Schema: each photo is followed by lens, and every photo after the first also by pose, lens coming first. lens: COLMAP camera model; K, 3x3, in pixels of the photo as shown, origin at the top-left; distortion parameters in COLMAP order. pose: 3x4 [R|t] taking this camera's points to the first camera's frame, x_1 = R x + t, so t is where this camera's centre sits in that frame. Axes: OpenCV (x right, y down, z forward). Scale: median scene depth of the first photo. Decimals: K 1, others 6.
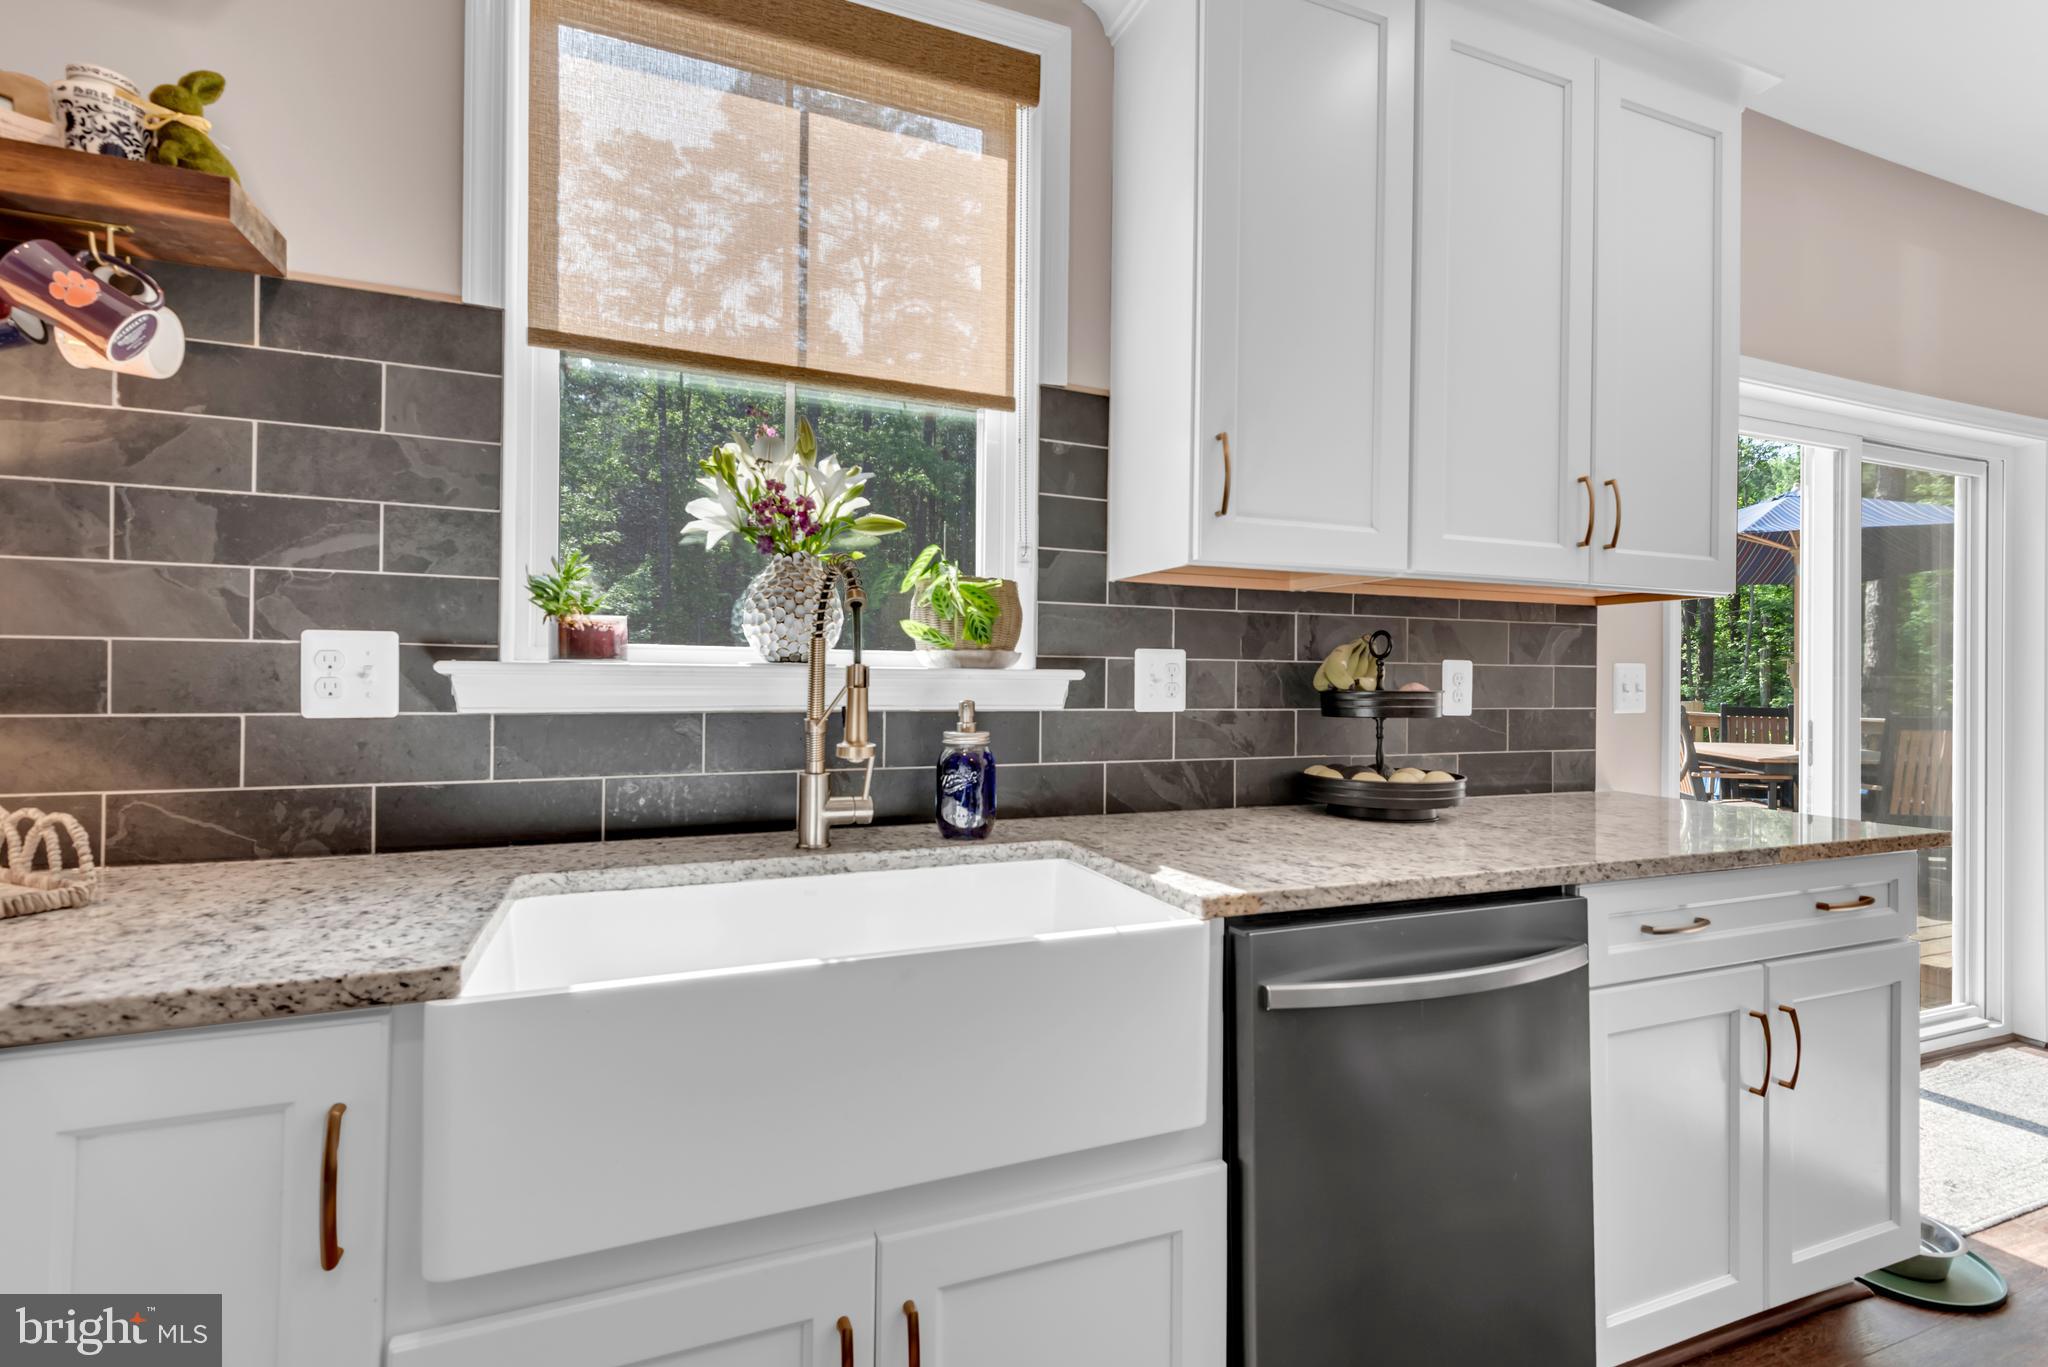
lens RADIAL K [[935.7, 0, 1028.0], [0, 935.7, 674.3], [0, 0, 1]] dist [0.025405, -0.009851]
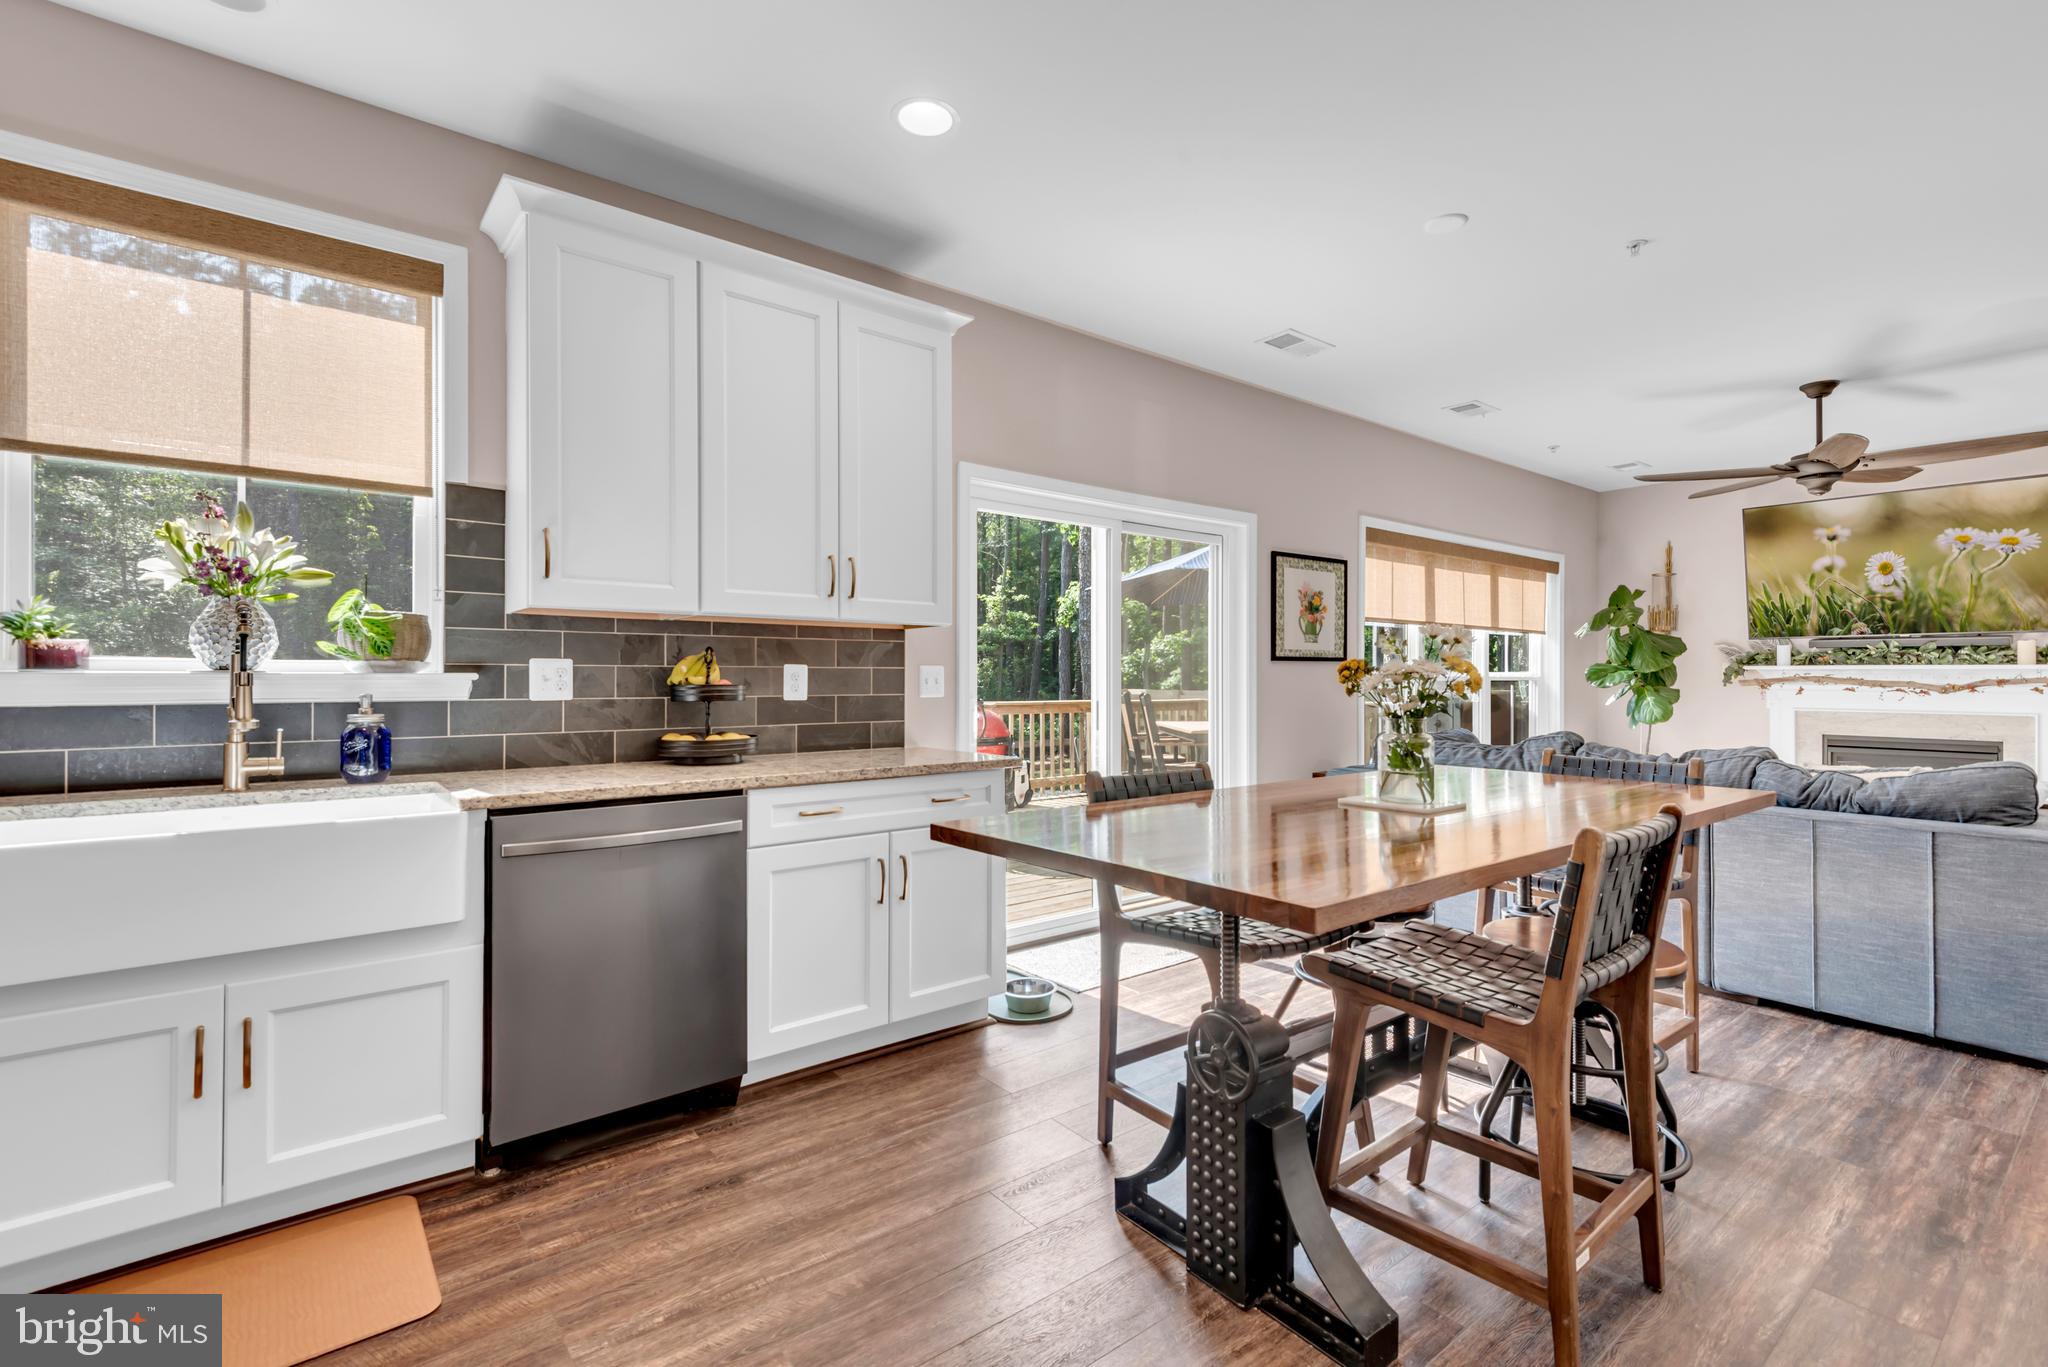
lens RADIAL K [[935.7, 0, 1039.8], [0, 935.7, 673.0], [0, 0, 1]] dist [0.025405, -0.009851]
pose [[0.958662, -0.007174, 0.284456, 0.549384], [0.006581, 0.999974, 0.003039, -0.003962], [-0.284470, -0.001041, 0.958684, -0.801399]]
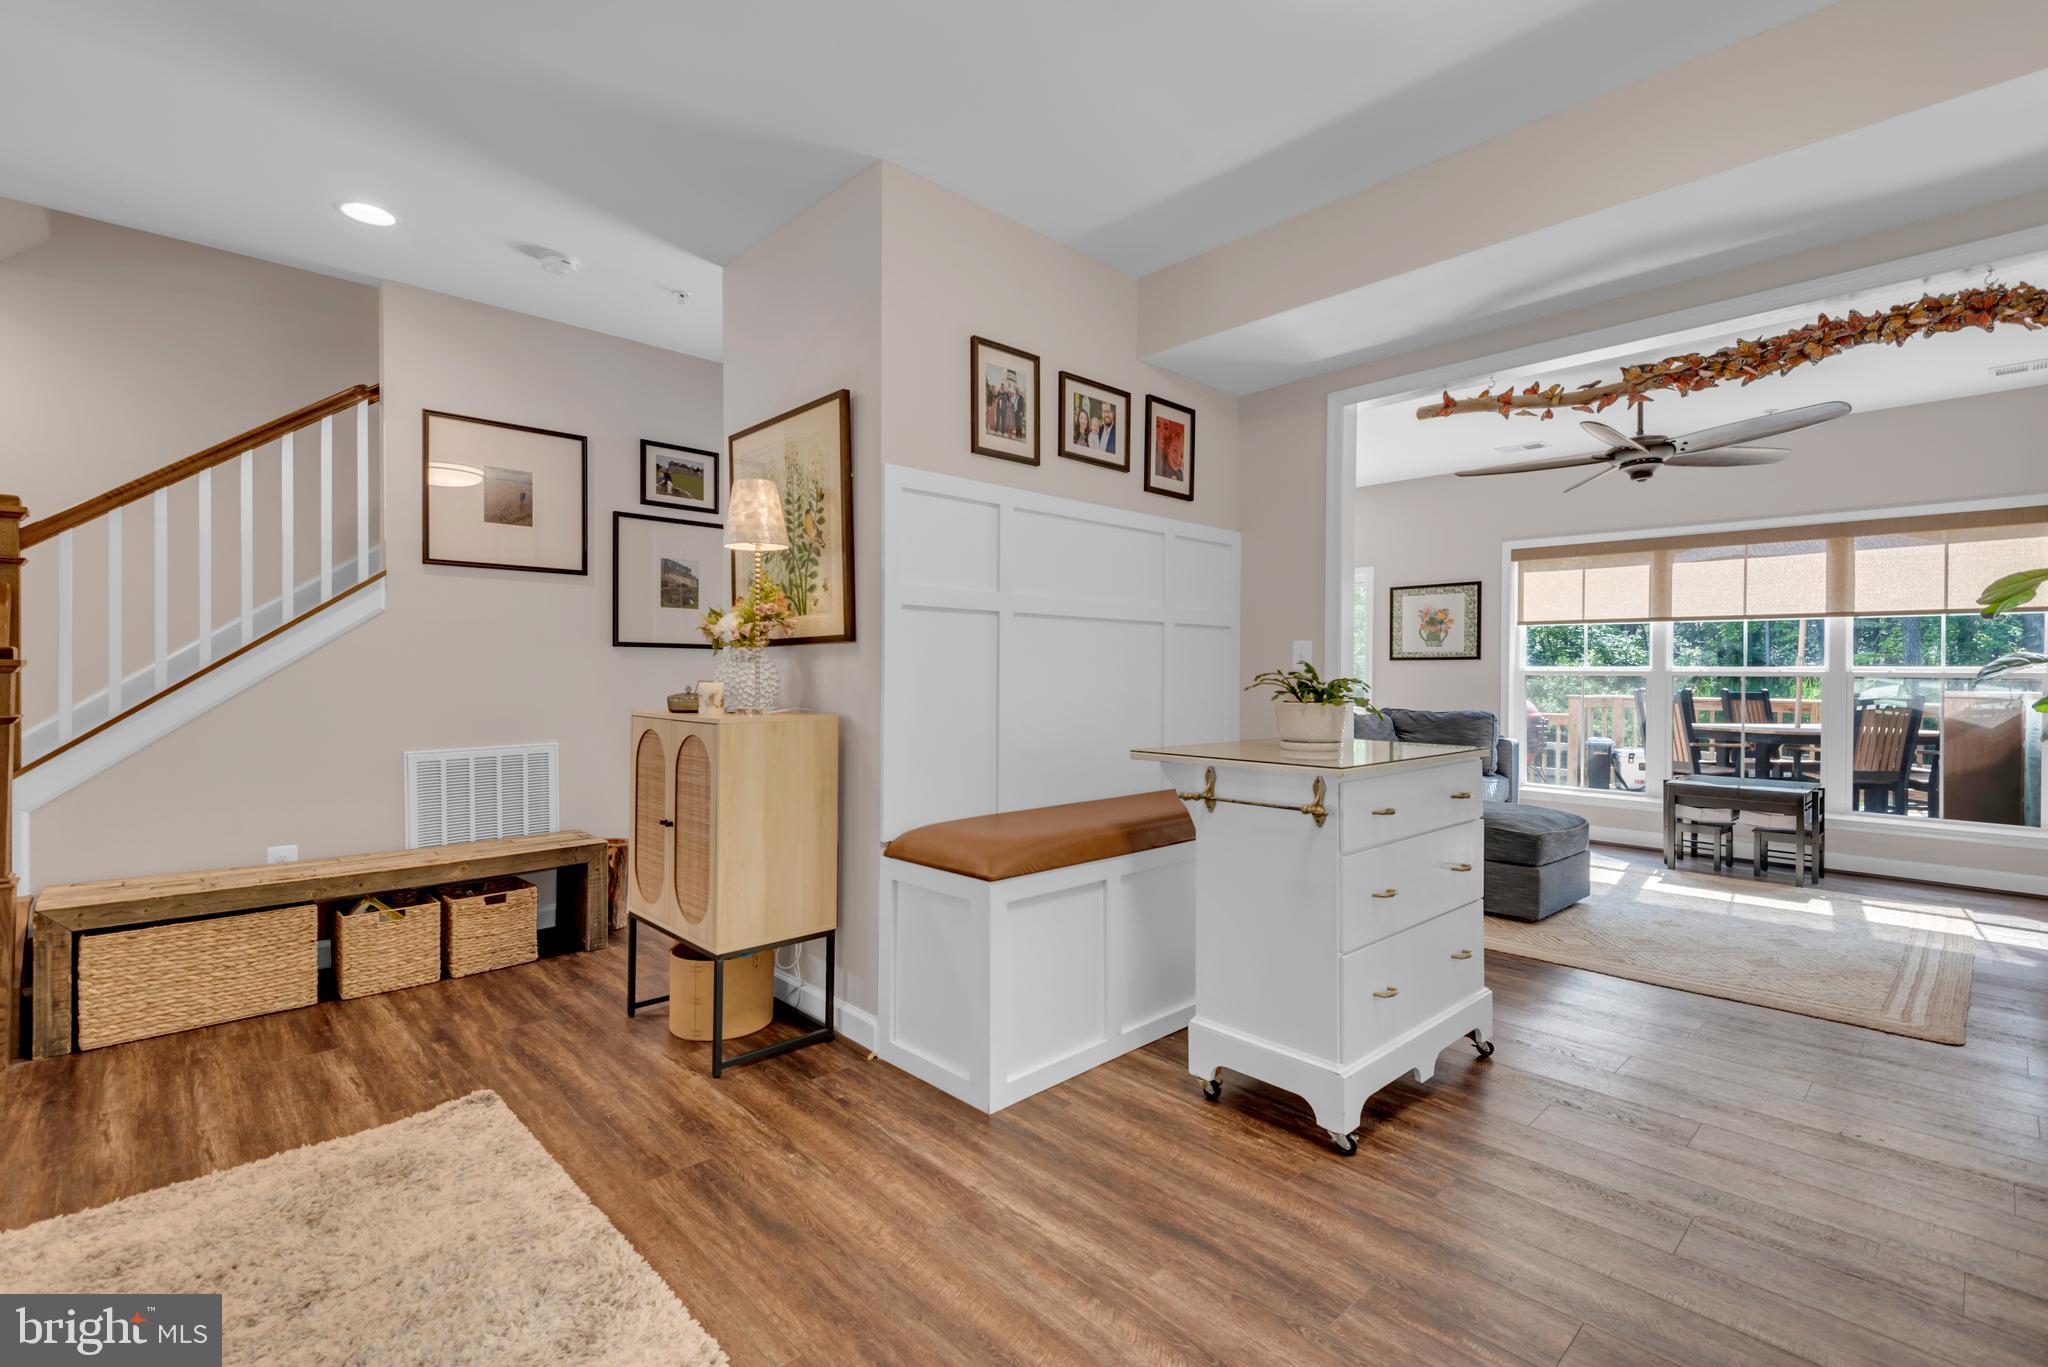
lens RADIAL K [[935.7, 0, 1022.1], [0, 935.7, 670.8], [0, 0, 1]] dist [0.025405, -0.009851]
pose [[0.368676, -0.010231, -0.929502, 5.965038], [-0.000891, 0.999935, -0.011360, 0.077580], [0.929557, 0.005016, 0.368643, -1.468268]]
